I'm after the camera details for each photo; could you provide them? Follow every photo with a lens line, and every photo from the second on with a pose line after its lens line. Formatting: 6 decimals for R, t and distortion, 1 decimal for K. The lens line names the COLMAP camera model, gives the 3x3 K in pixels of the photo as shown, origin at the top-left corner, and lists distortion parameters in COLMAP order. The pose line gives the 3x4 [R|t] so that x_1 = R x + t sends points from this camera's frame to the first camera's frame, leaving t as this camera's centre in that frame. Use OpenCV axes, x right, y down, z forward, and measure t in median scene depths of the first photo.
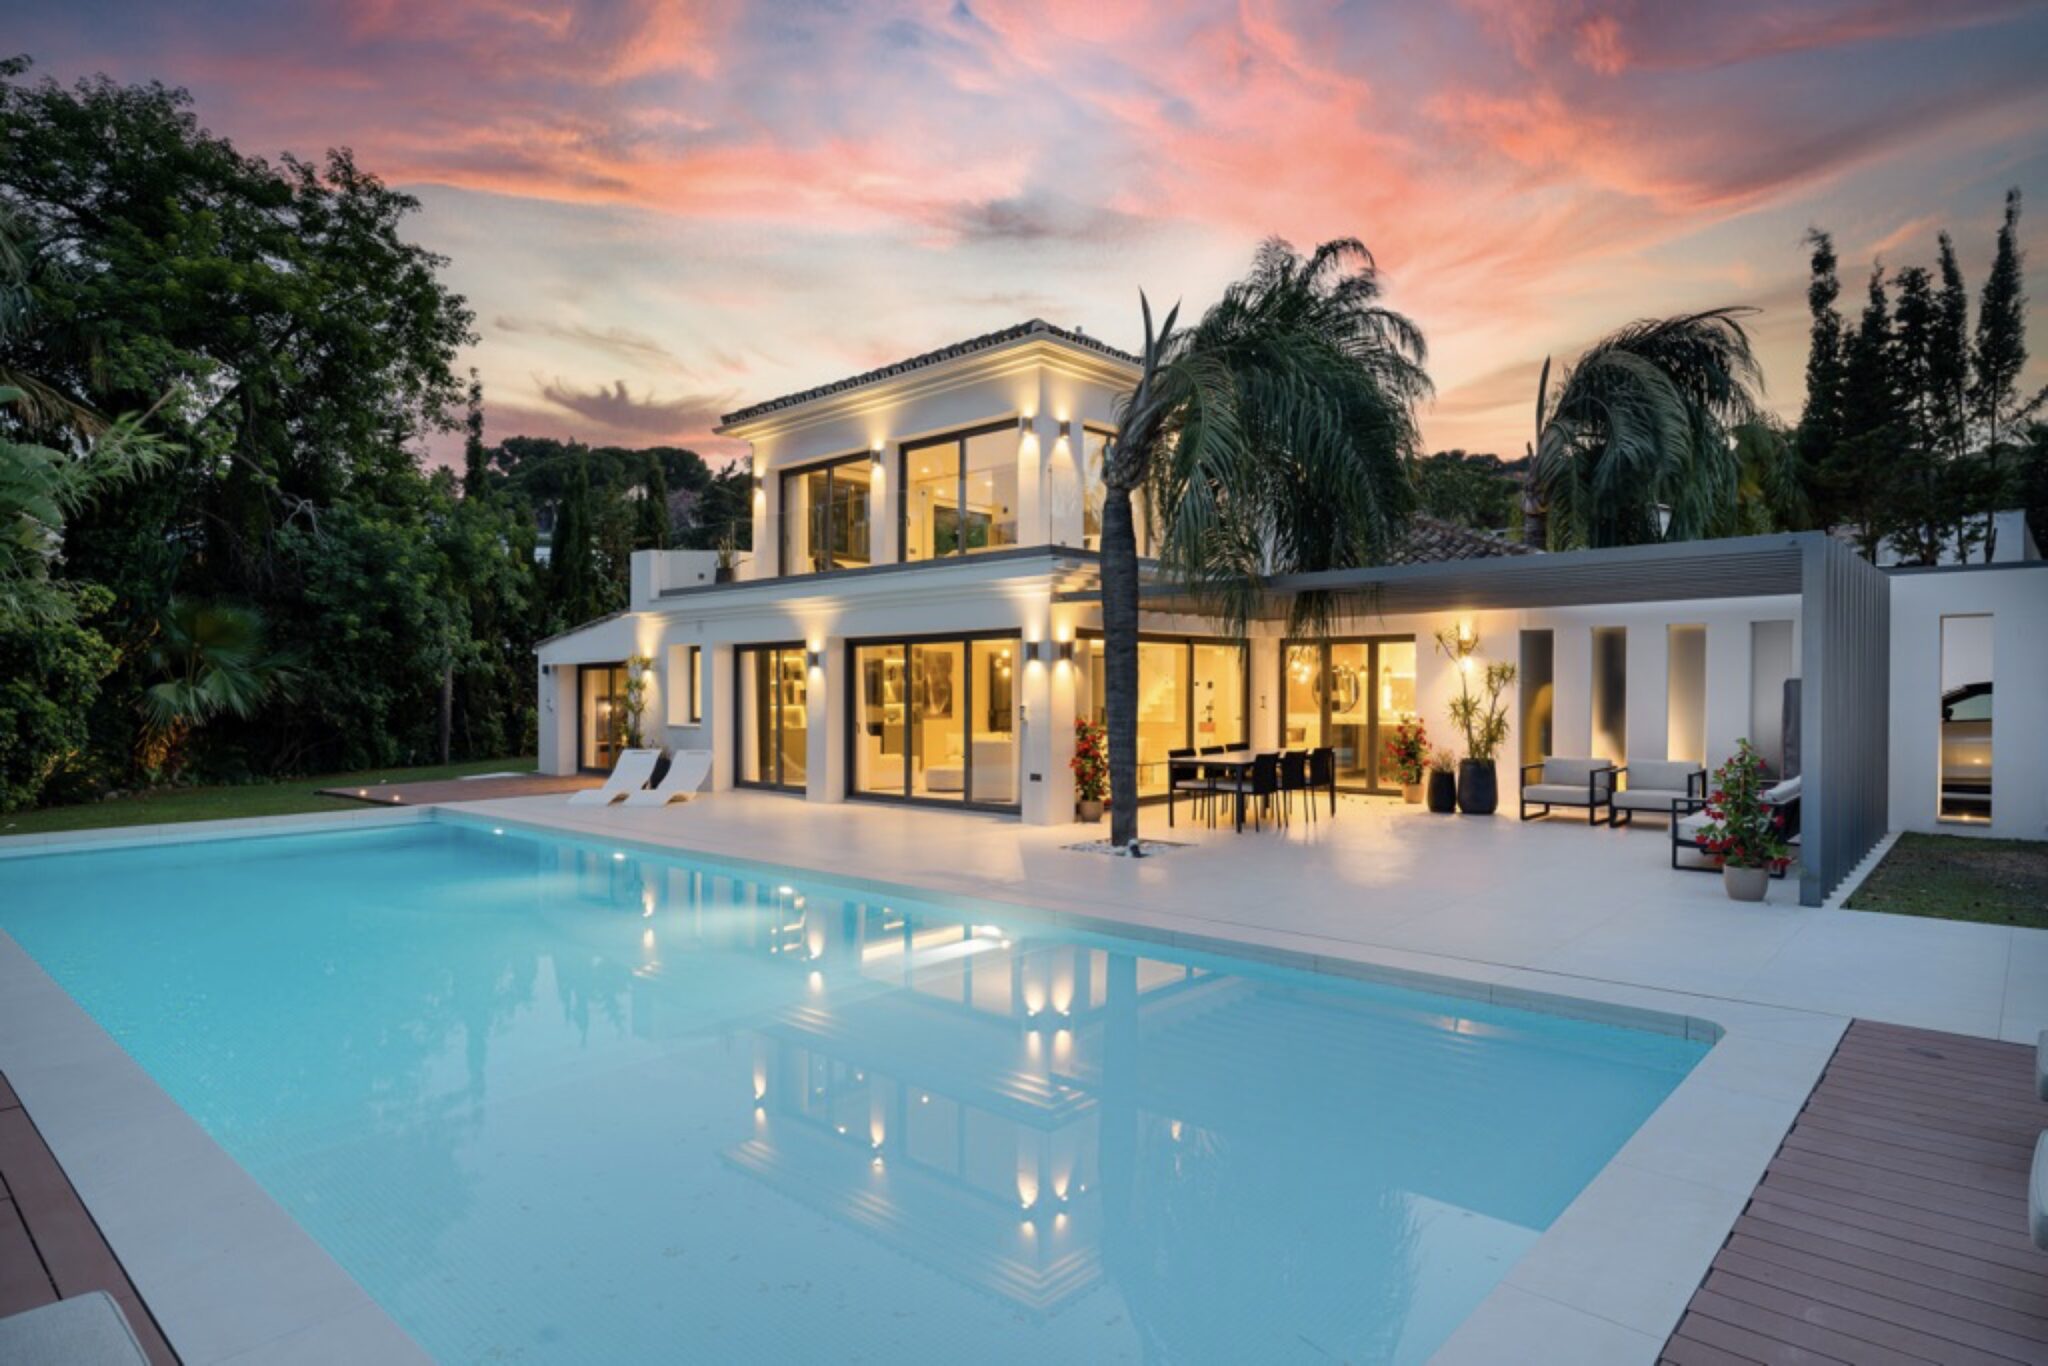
lens RADIAL K [[1125.6, 0, 1020.0], [0, 1125.6, 687.6], [0, 0, 1]] dist [0.007534, -0.001399]
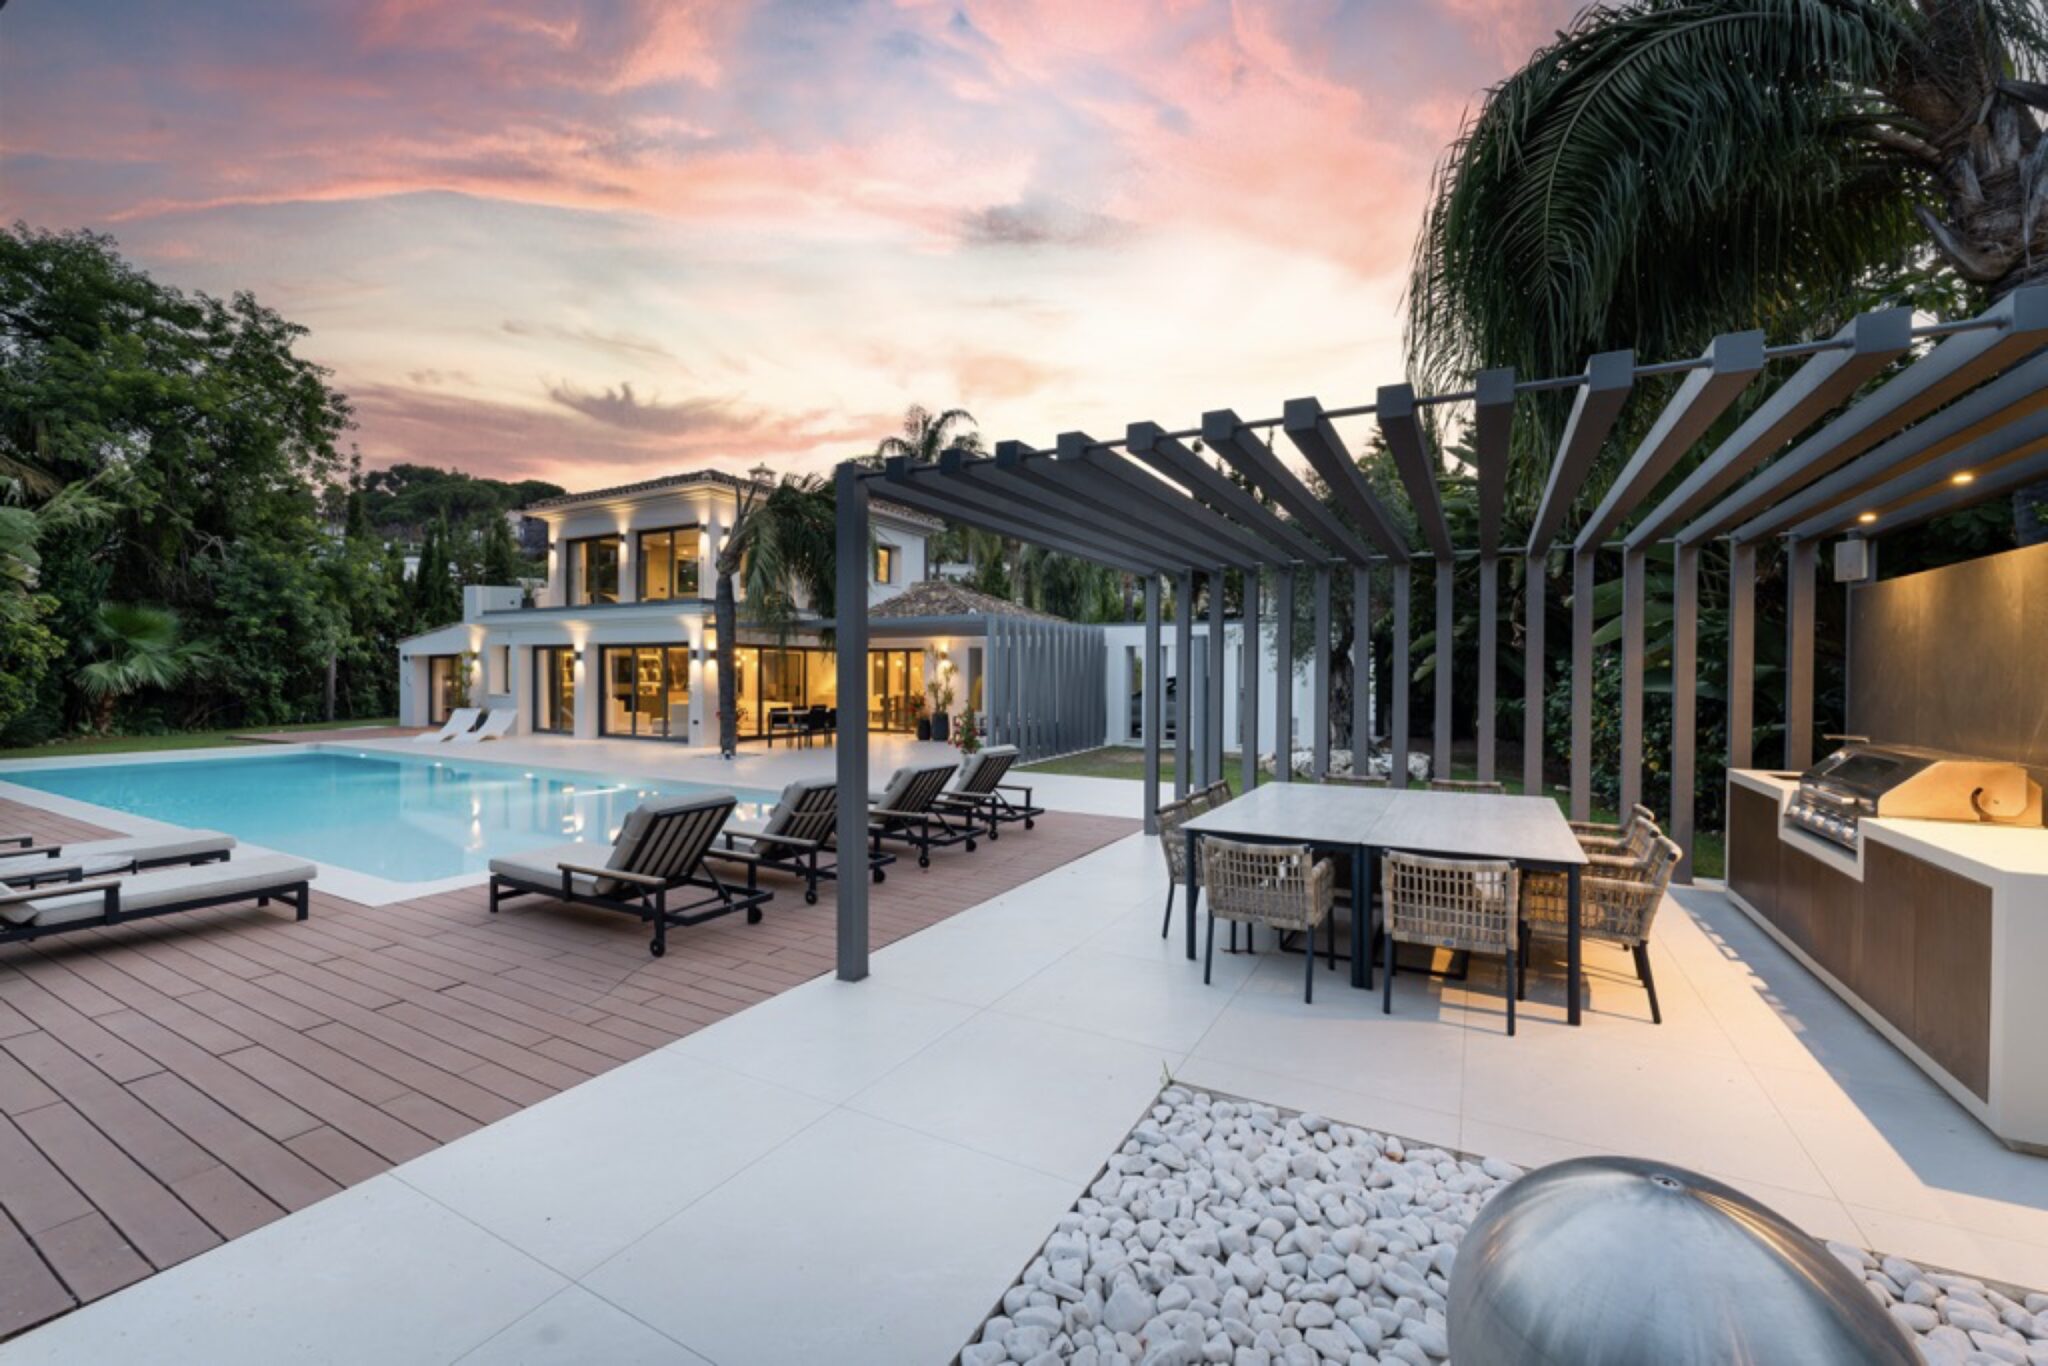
lens RADIAL K [[814.4, 0, 1033.4], [0, 814.4, 684.5], [0, 0, 1]] dist [-0.000643, 0.000739]
pose [[0.972227, 0.008881, 0.233872, 0.141510], [-0.011937, 0.999861, 0.011656, -0.002922], [-0.233736, -0.014124, 0.972198, -0.259080]]
